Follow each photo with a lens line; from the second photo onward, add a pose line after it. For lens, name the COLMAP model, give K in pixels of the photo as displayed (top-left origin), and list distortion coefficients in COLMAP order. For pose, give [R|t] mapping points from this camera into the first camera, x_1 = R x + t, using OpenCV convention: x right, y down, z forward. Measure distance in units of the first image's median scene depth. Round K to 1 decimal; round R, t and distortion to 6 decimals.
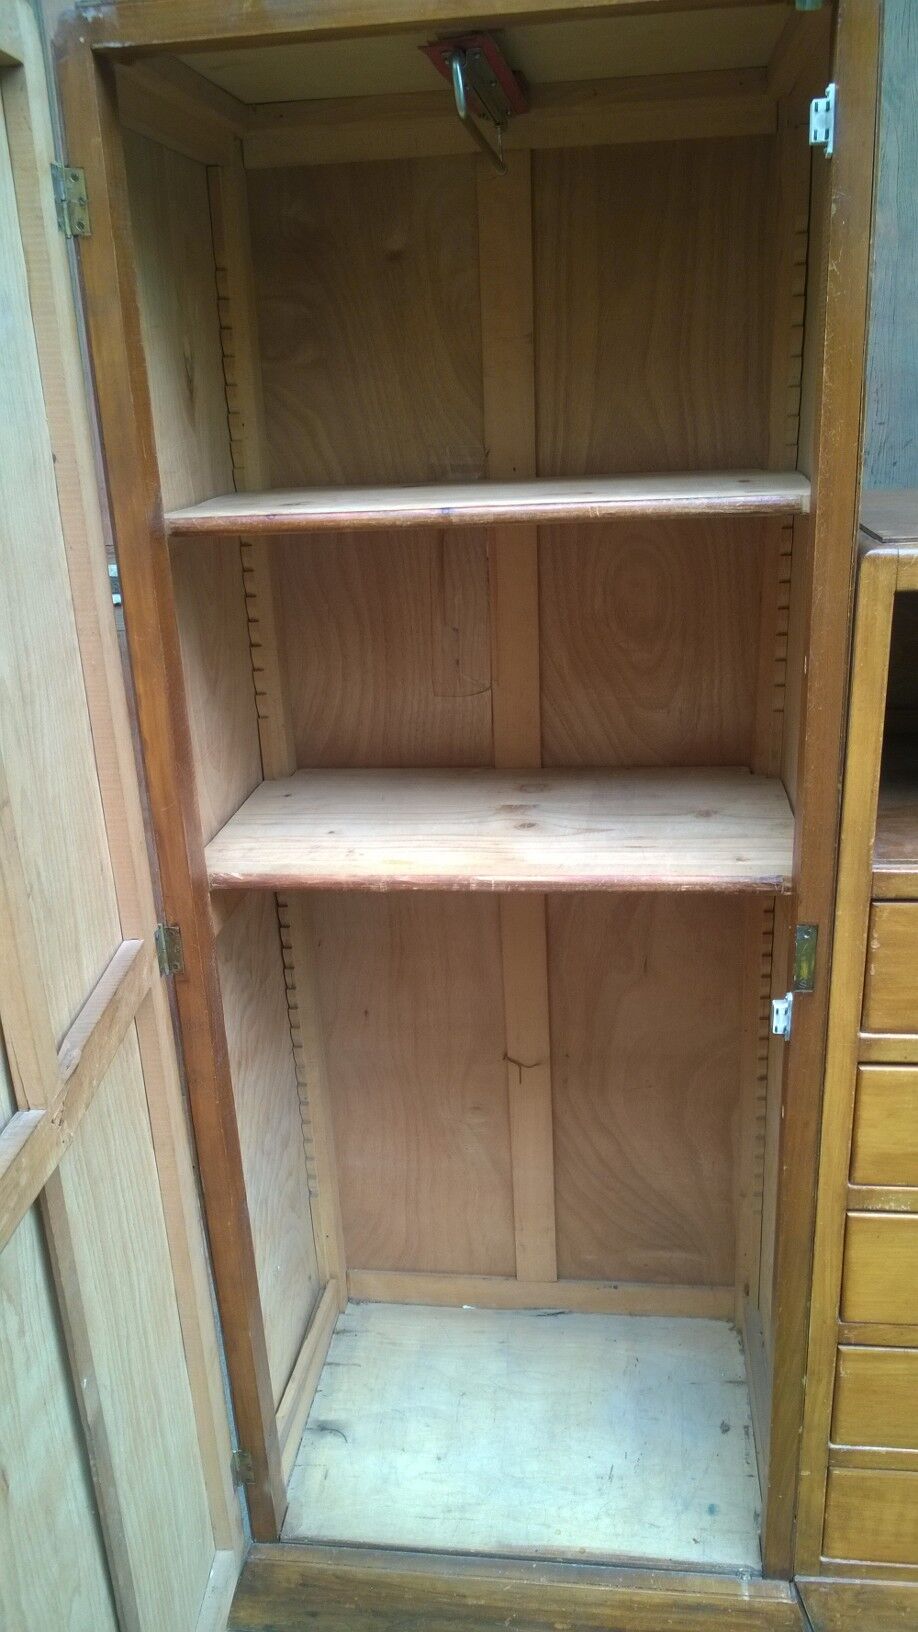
lens RADIAL K [[1266.8, 0, 468.4], [0, 1266.8, 814.8], [0, 0, 1]] dist [0.004852, -0.010152]
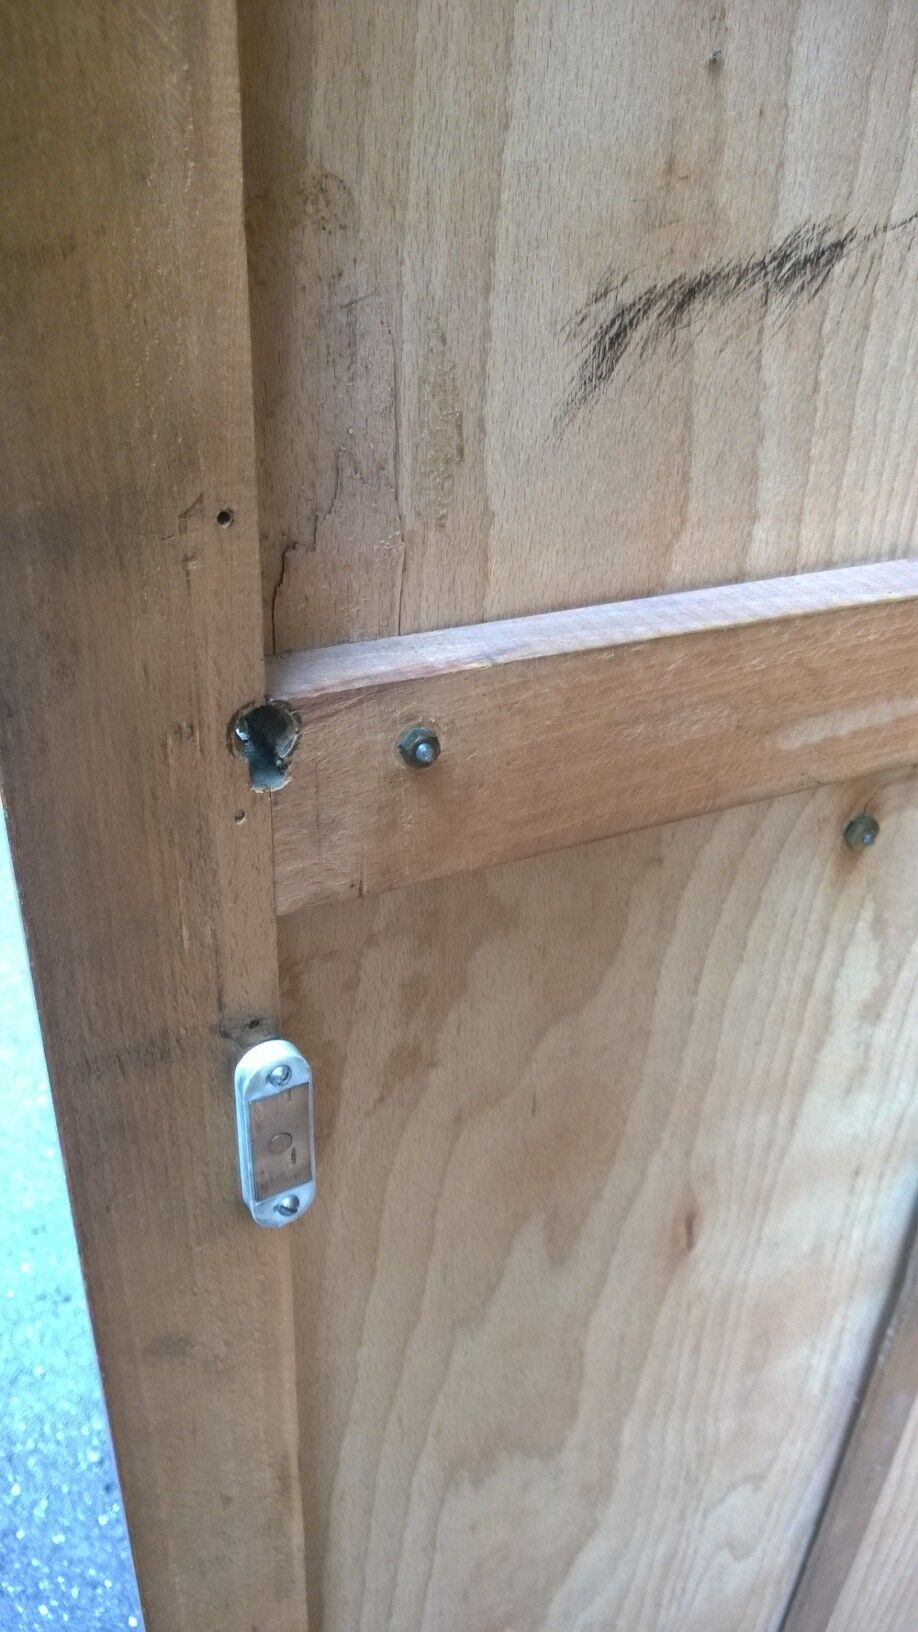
lens RADIAL K [[1266.8, 0, 458.6], [0, 1266.8, 817.5], [0, 0, 1]] dist [0.004852, -0.010152]
pose [[0.485895, 0.502485, -0.715133, -0.192803], [-0.347244, 0.861851, 0.369642, 0.326933], [0.802077, 0.068719, 0.593254, 0.854326]]
